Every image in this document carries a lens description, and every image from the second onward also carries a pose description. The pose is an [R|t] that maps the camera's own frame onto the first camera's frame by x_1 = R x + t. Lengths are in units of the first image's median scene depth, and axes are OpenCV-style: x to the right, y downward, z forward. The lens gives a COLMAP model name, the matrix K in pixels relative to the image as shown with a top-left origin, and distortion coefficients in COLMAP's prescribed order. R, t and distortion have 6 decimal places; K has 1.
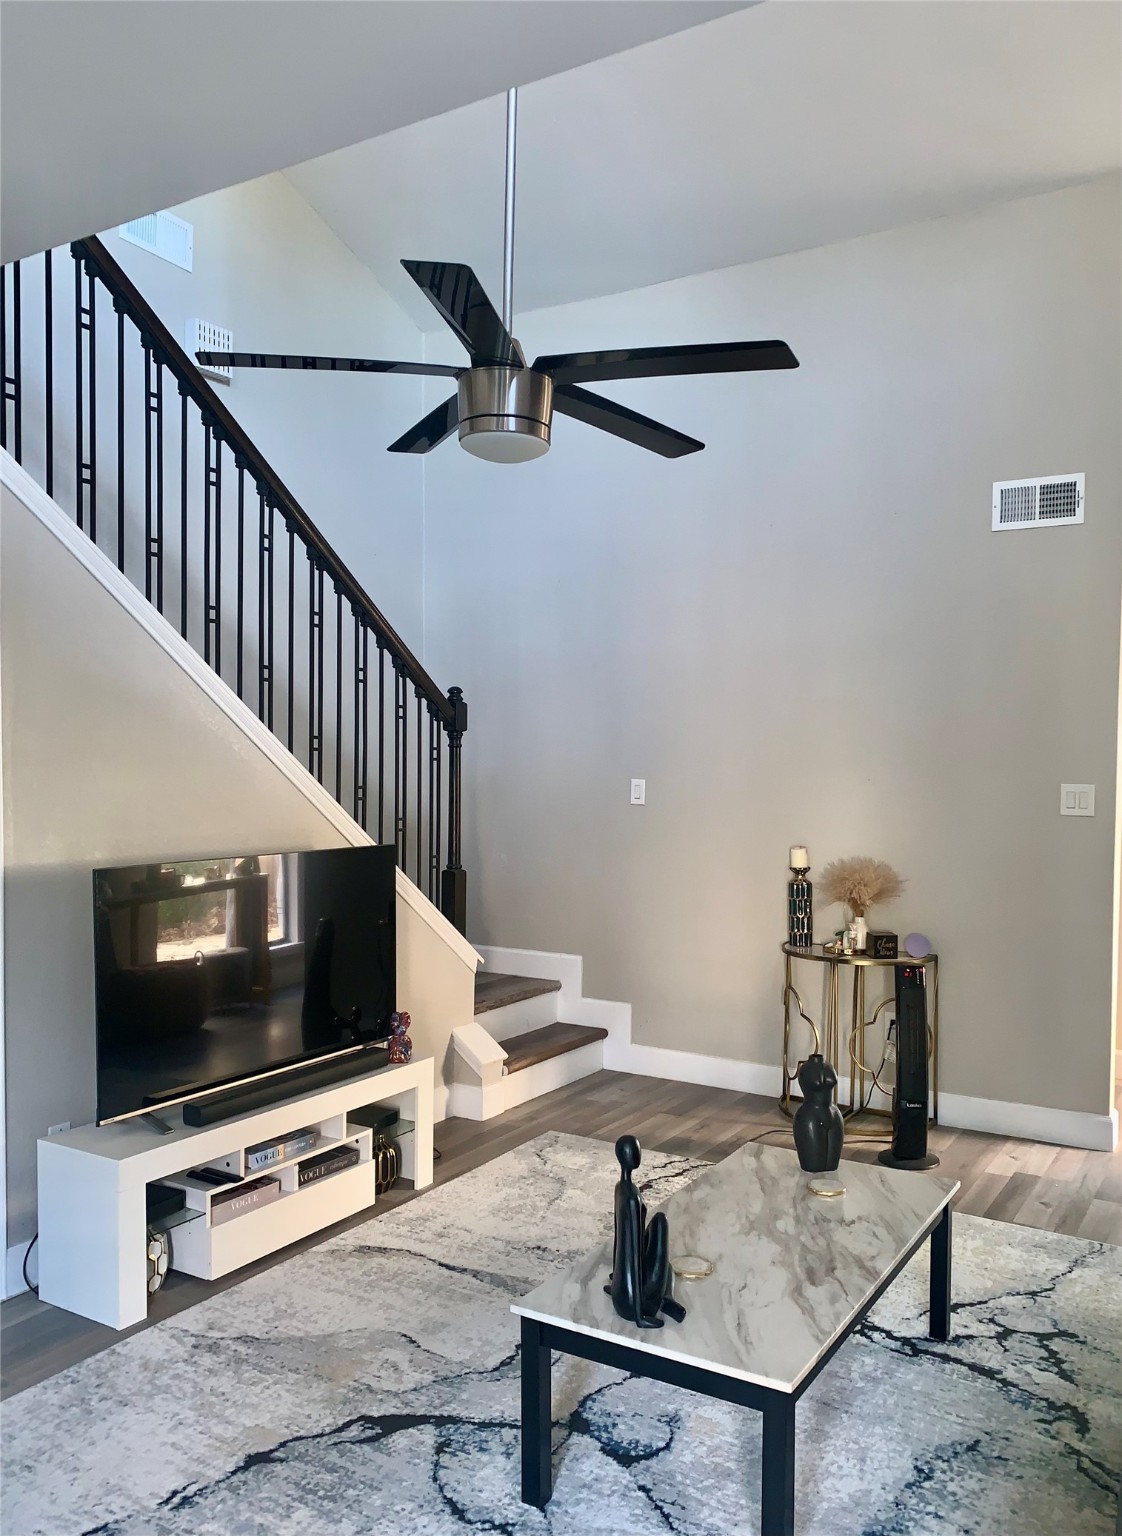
lens RADIAL K [[1194.4, 0, 562.0], [0, 1194.4, 764.1], [0, 0, 1]] dist [0.016128, 0.004355]
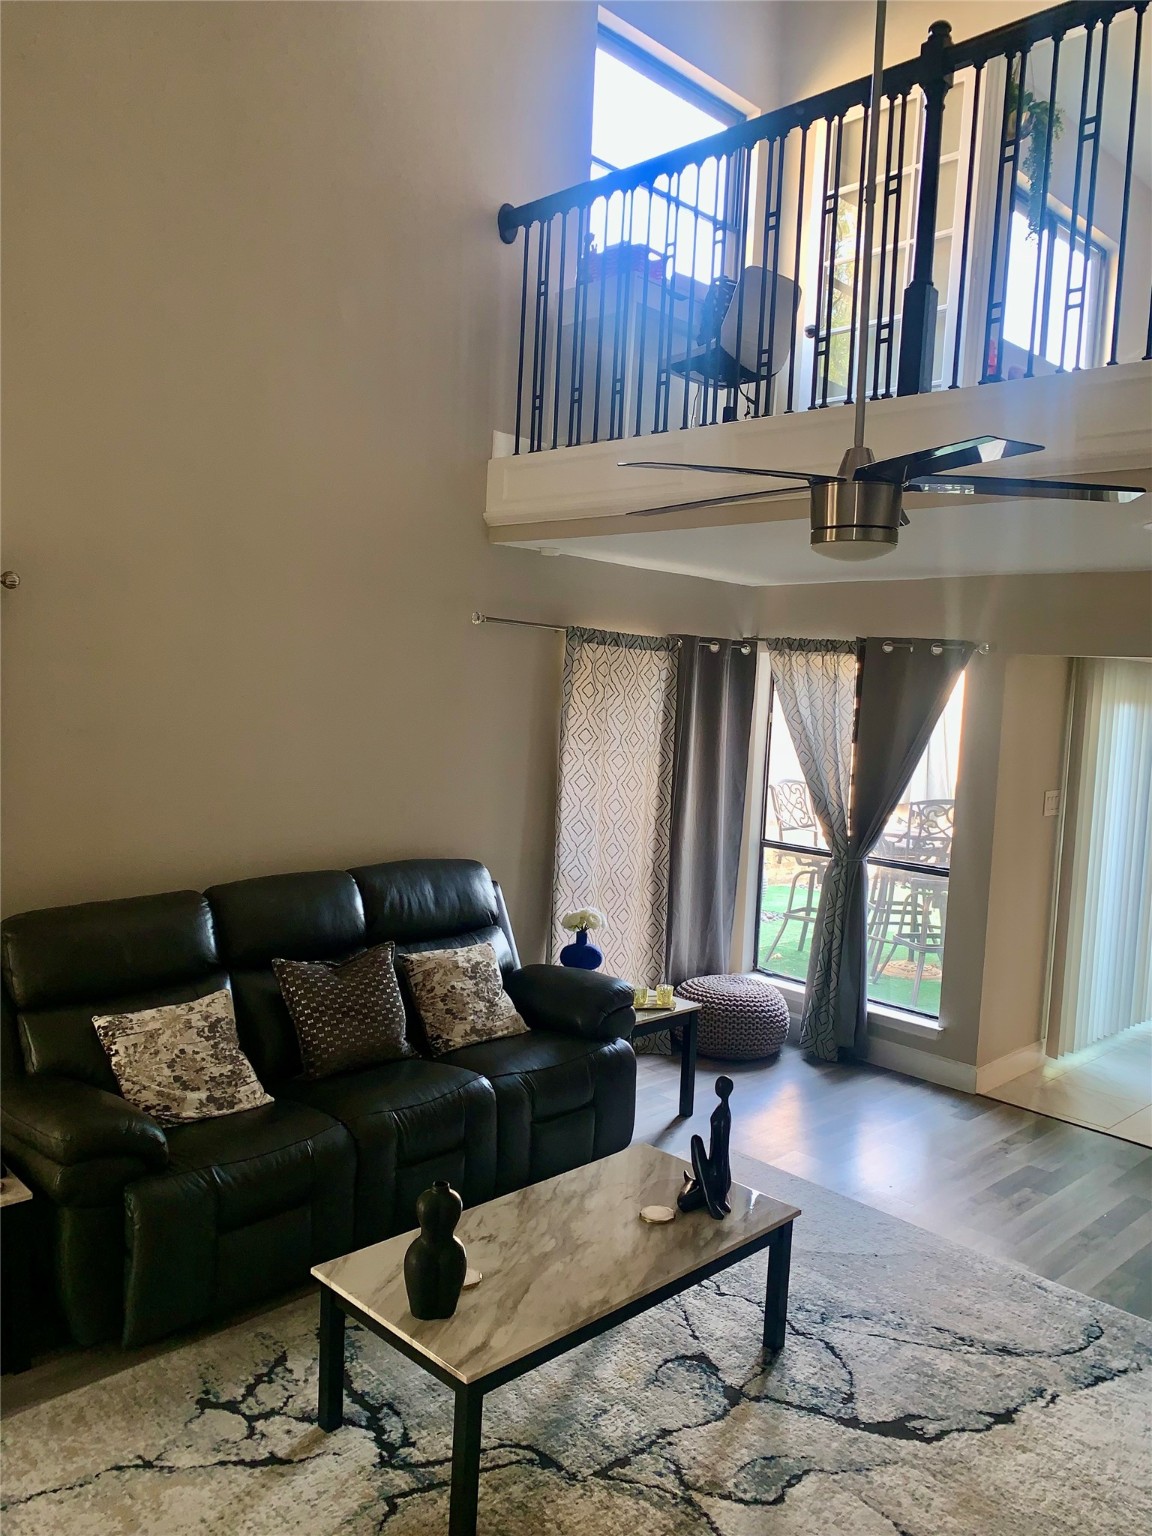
lens RADIAL K [[1186.4, 0, 581.9], [0, 1186.4, 762.5], [0, 0, 1]] dist [-0.023830, 0.002780]
pose [[-0.973741, -0.062729, 0.218845, -0.055146], [-0.046064, 0.995694, 0.080443, -0.145474], [-0.222949, 0.068250, -0.972438, 2.092337]]
